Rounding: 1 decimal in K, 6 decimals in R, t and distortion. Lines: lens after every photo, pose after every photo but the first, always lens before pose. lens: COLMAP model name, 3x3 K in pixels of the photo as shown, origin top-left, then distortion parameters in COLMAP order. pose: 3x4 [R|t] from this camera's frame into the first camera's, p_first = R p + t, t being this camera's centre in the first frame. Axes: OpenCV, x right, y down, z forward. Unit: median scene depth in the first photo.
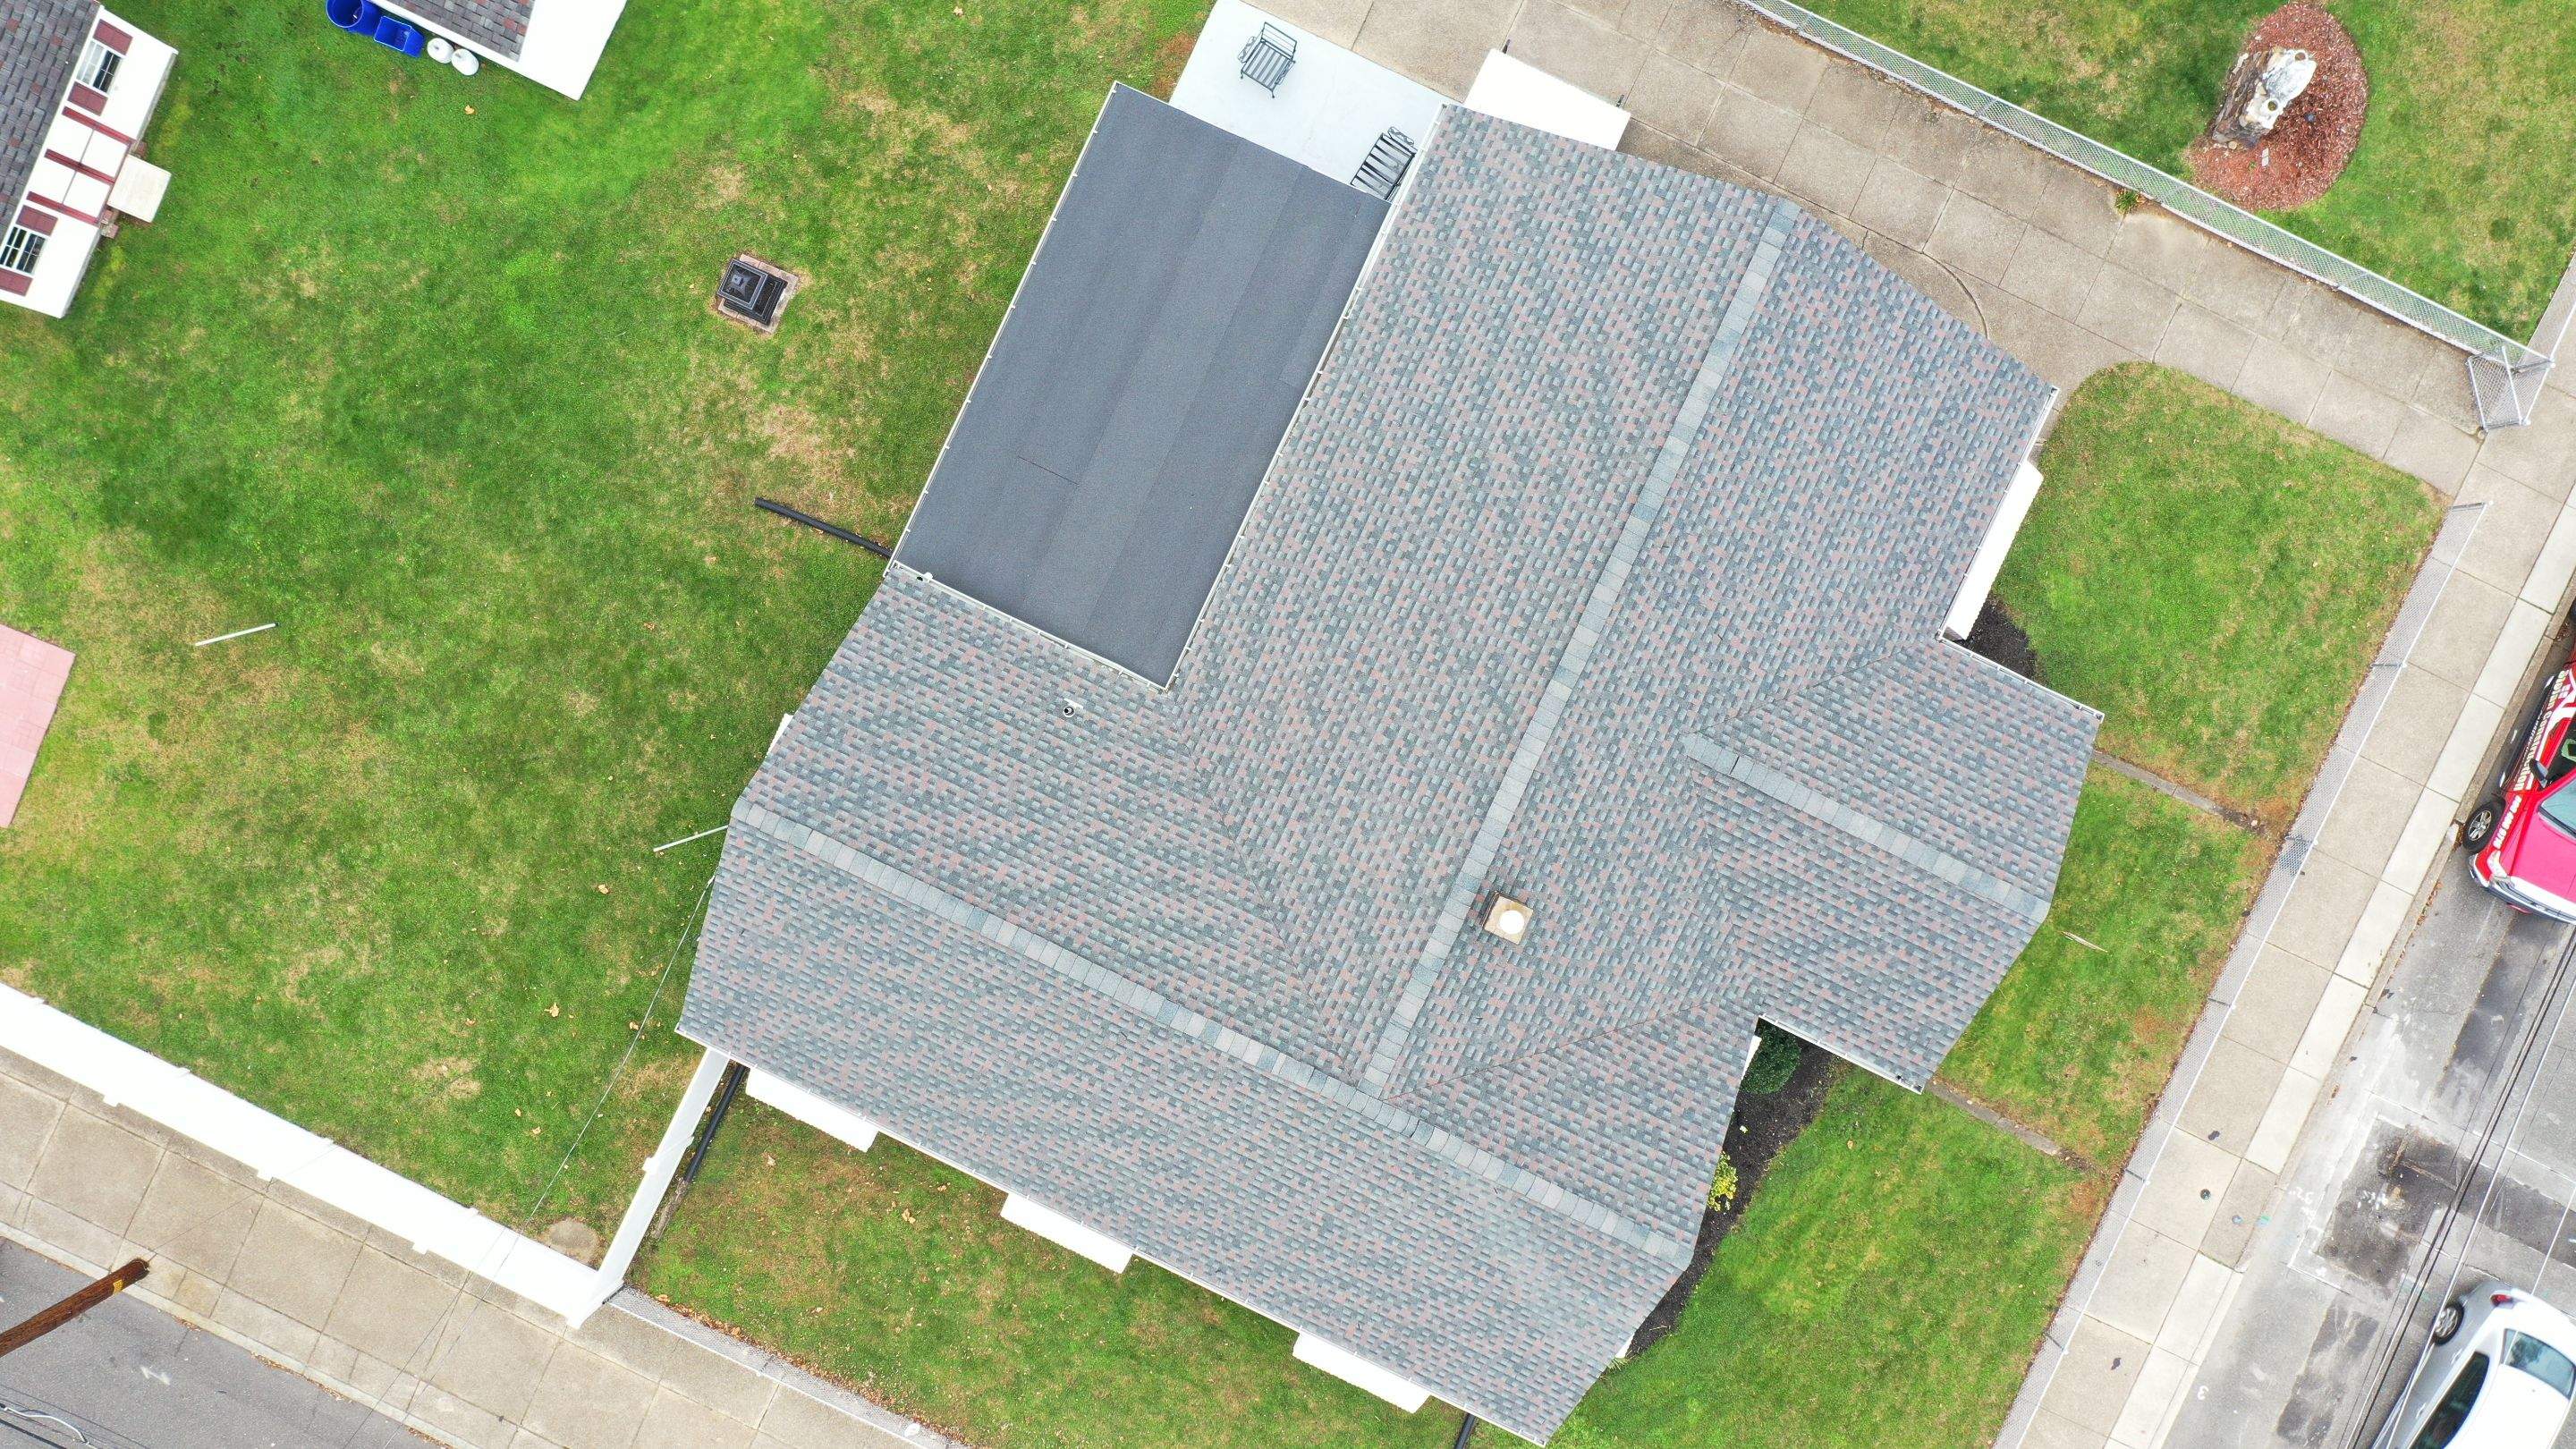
lens RADIAL K [[2043.8, 0, 1286.2], [0, 2043.8, 721.9], [0, 0, 1]] dist [0.015668, -0.000158]
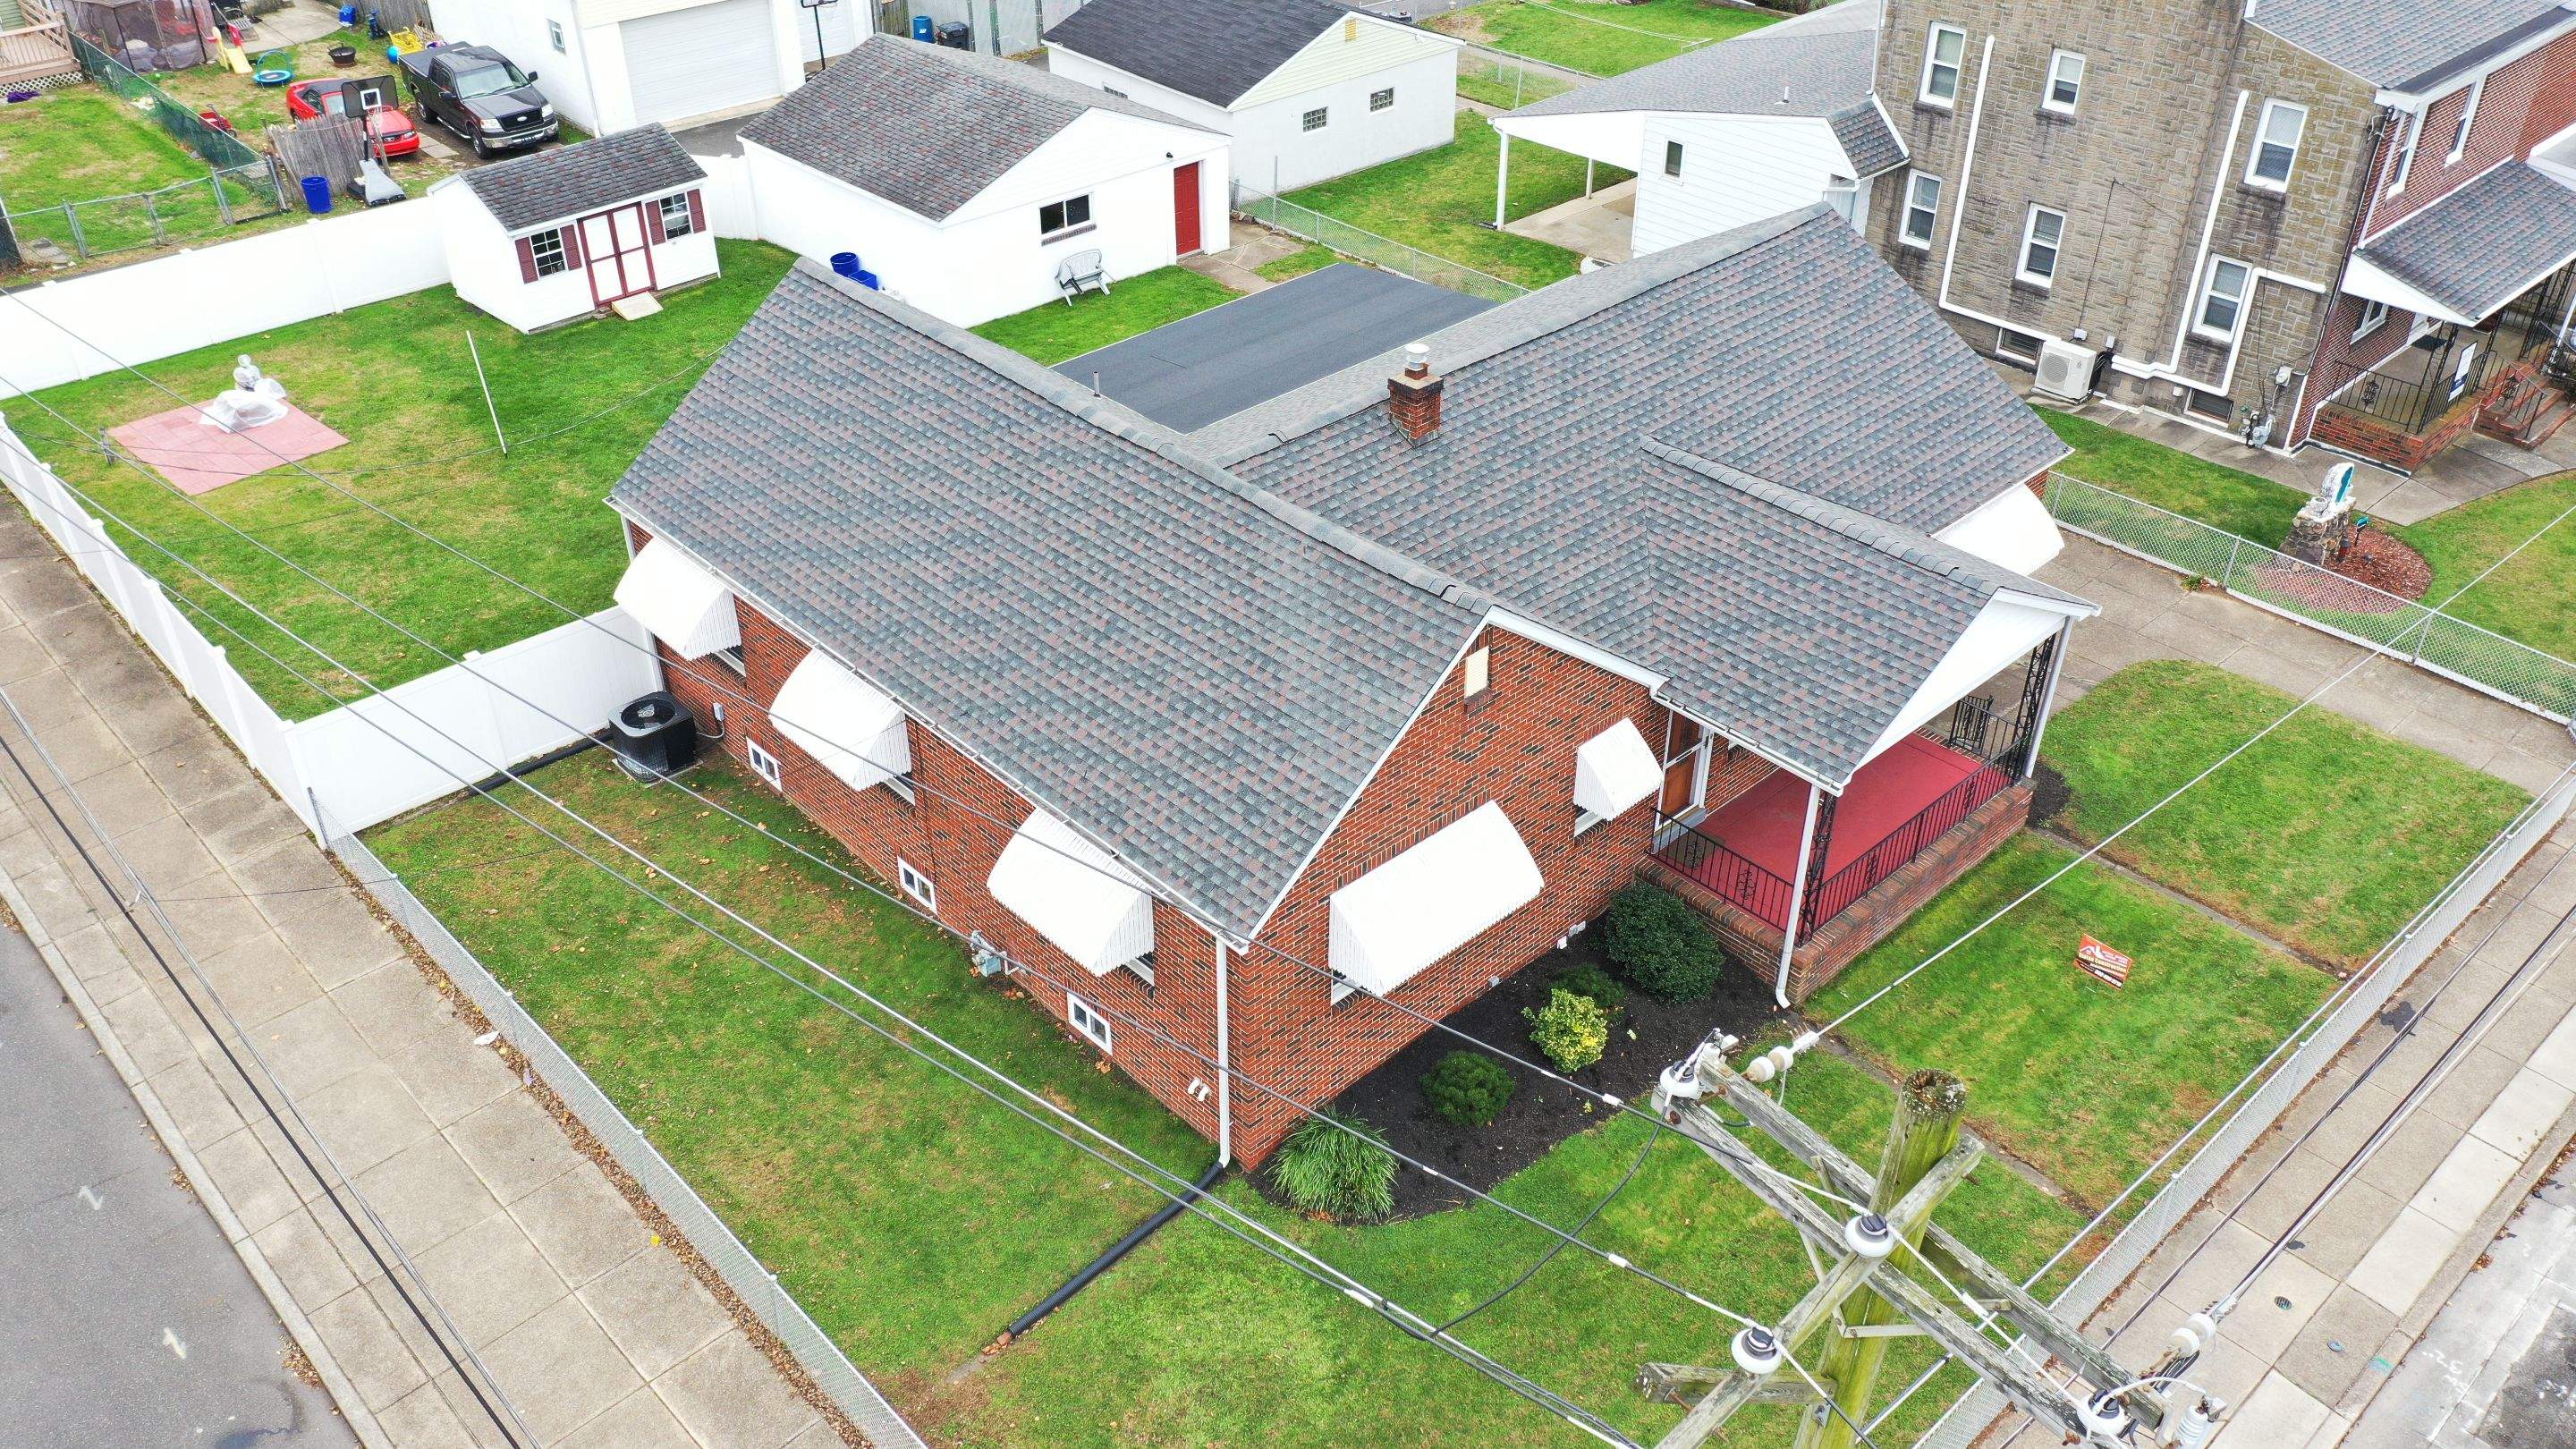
lens RADIAL K [[2043.8, 0, 1297.0], [0, 2043.8, 743.2], [0, 0, 1]] dist [0.015668, -0.000158]
pose [[0.931361, 0.213123, -0.295204, 0.311070], [-0.363891, 0.517562, -0.774411, 0.786899], [-0.012259, 0.828679, 0.559590, 0.482151]]
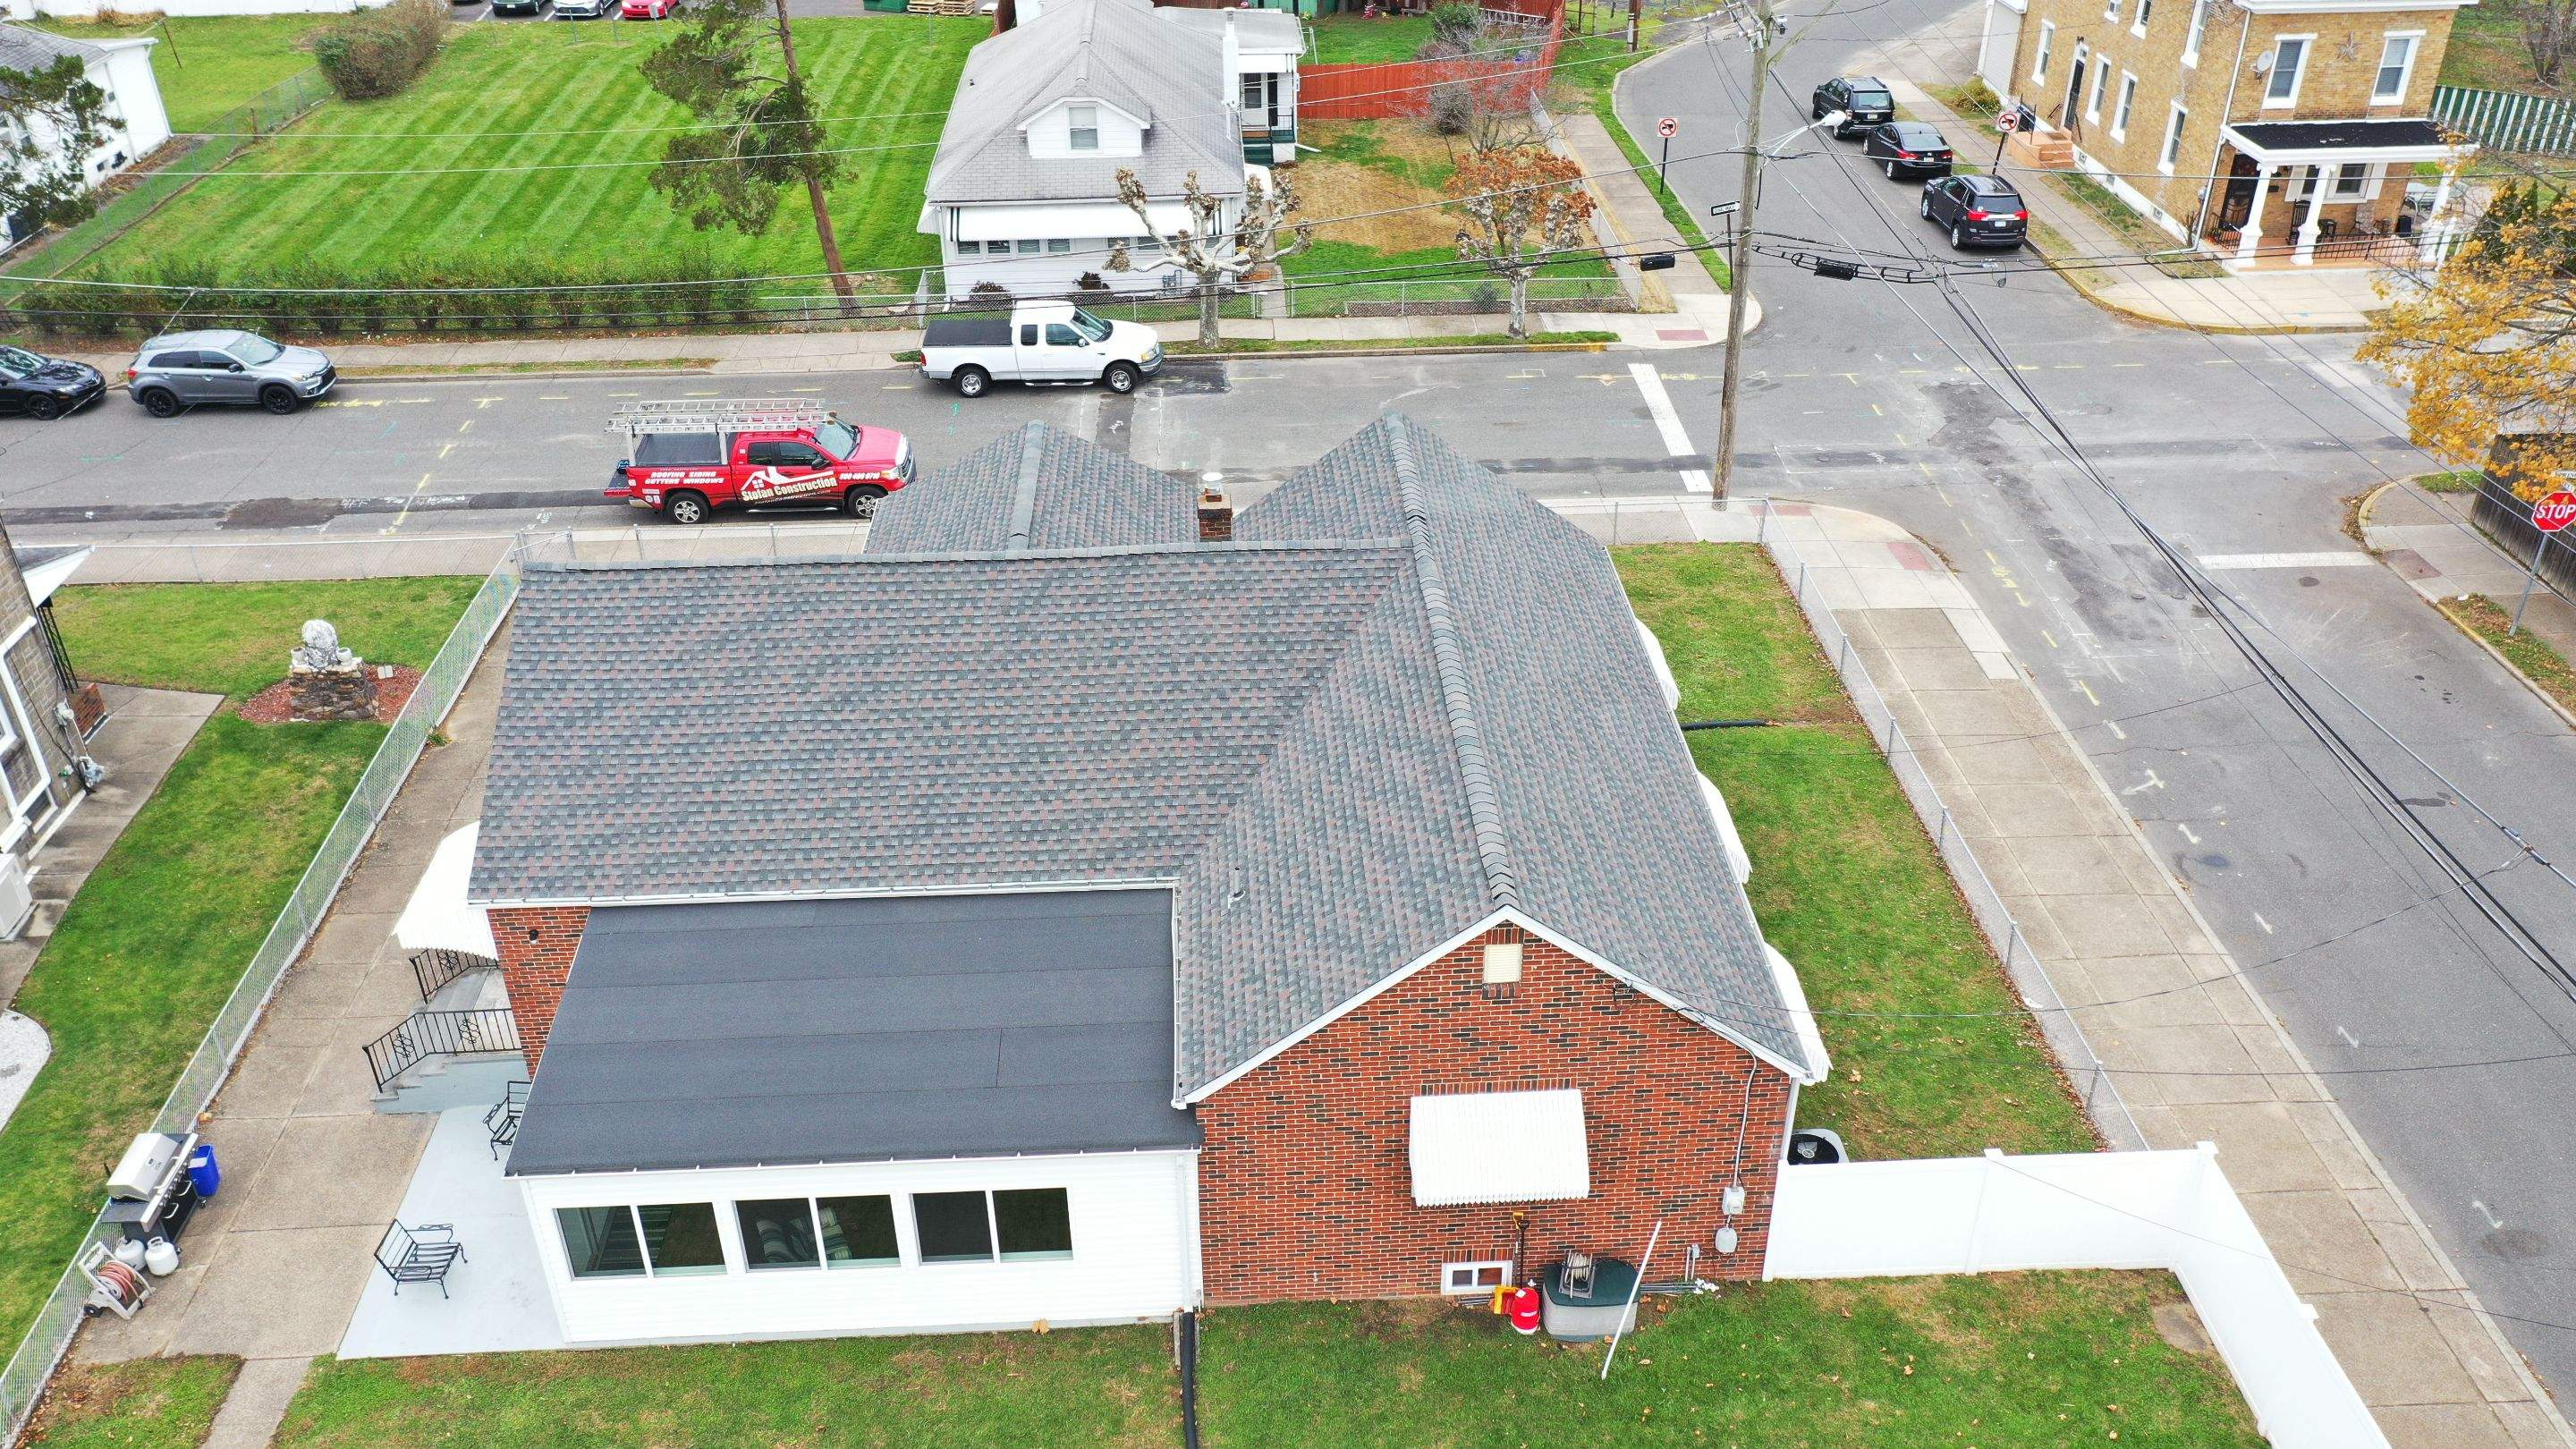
lens RADIAL K [[2043.8, 0, 1294.1], [0, 2043.8, 728.6], [0, 0, 1]] dist [0.015668, -0.000158]
pose [[-0.473201, -0.449272, 0.757783, -0.681629], [0.880669, -0.263122, 0.393940, -0.283823], [0.022403, 0.853769, 0.520169, 0.414106]]
